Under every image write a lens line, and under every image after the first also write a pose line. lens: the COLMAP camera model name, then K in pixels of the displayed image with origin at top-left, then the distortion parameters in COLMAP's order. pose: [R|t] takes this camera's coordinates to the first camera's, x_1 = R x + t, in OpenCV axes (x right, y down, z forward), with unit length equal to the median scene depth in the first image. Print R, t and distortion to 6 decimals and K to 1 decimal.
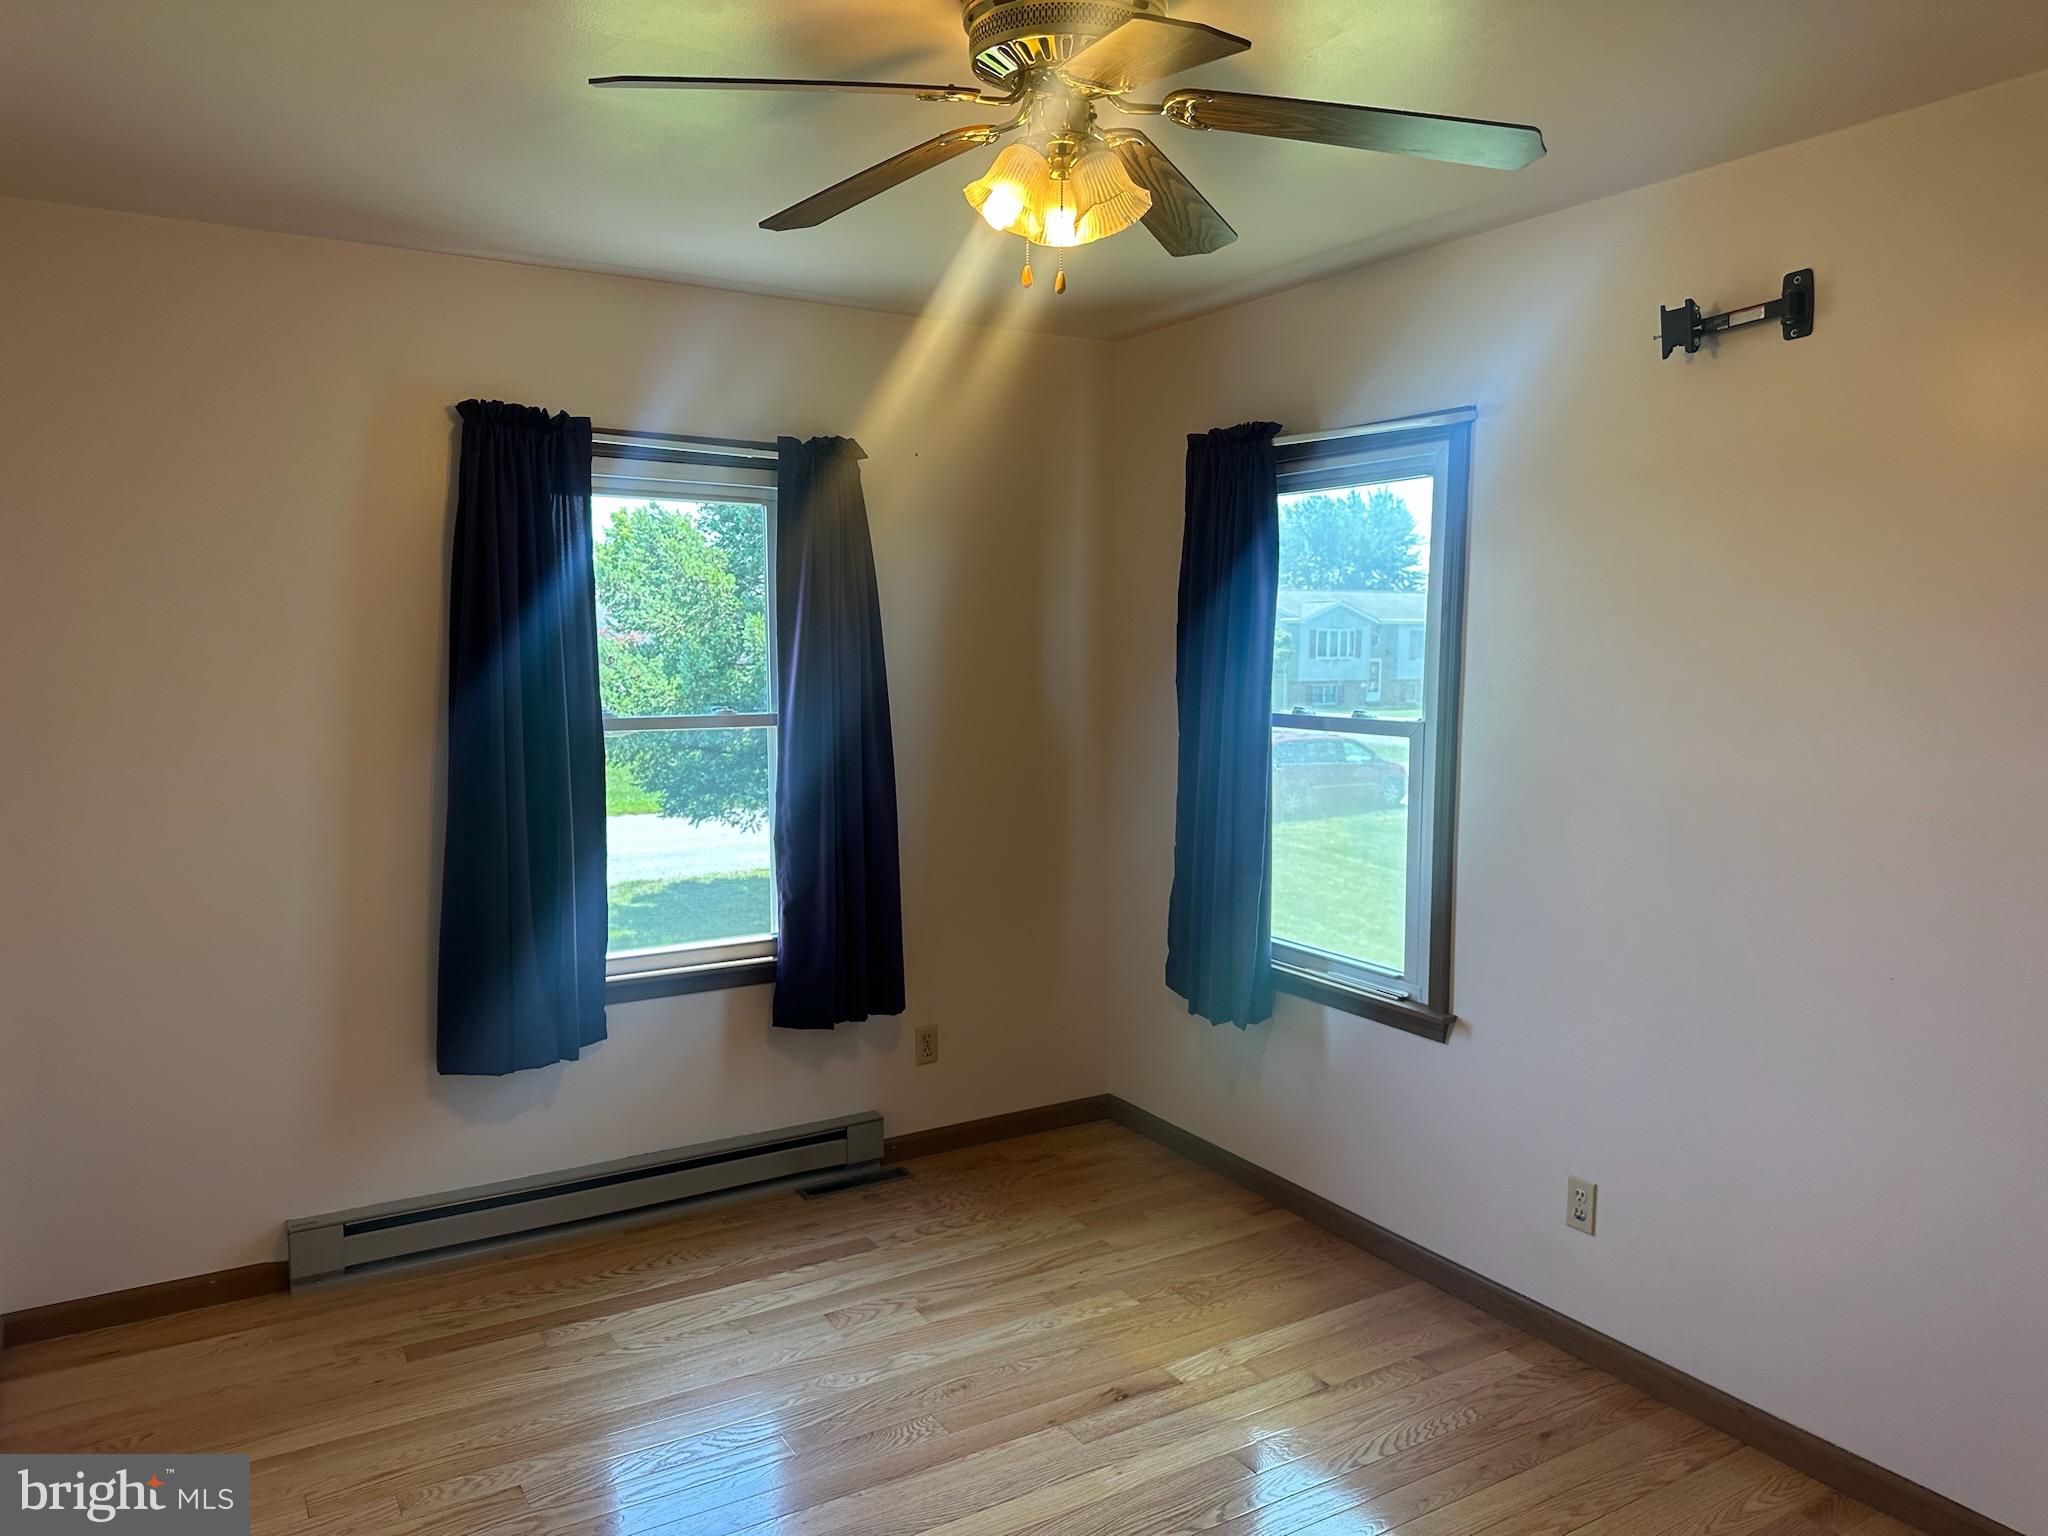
lens RADIAL K [[1429.7, 0, 1024.0], [0, 1429.7, 768.0], [0, 0, 1]] dist [0.115782, -0.168510]
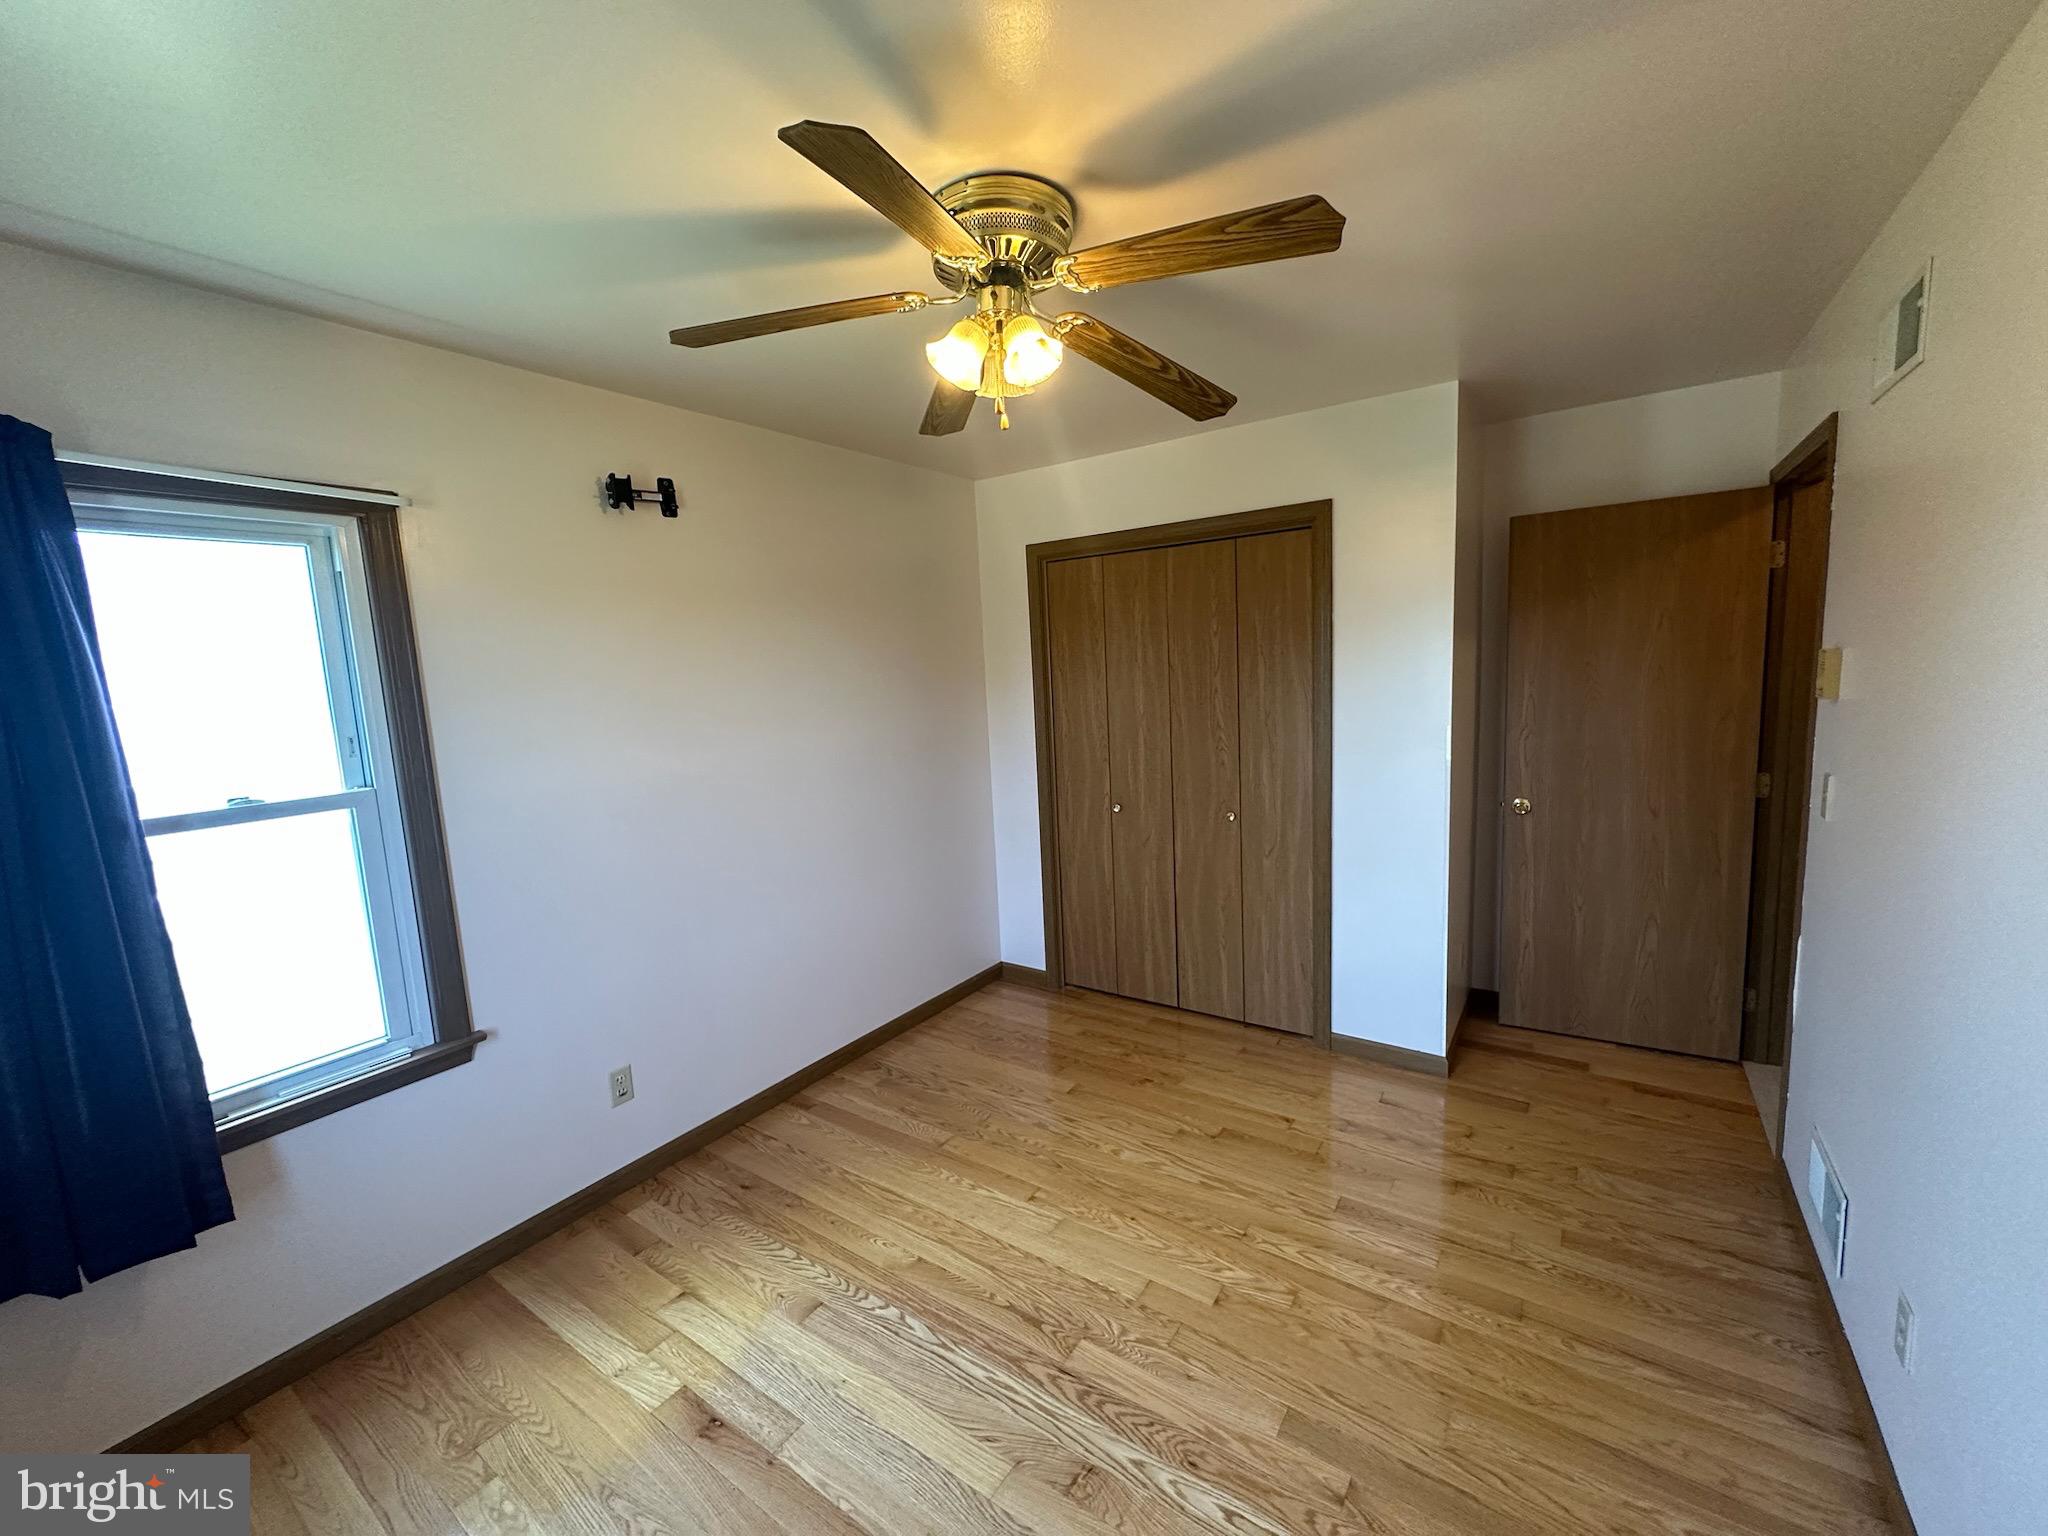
lens RADIAL K [[823.8, 0, 1012.3], [0, 823.8, 767.7], [0, 0, 1]] dist [-0.001394, -0.000125]
pose [[-0.397394, -0.100951, 0.912078, -0.483580], [0.133600, 0.976975, 0.166344, -0.092382], [-0.907870, 0.187958, -0.374757, 0.891448]]
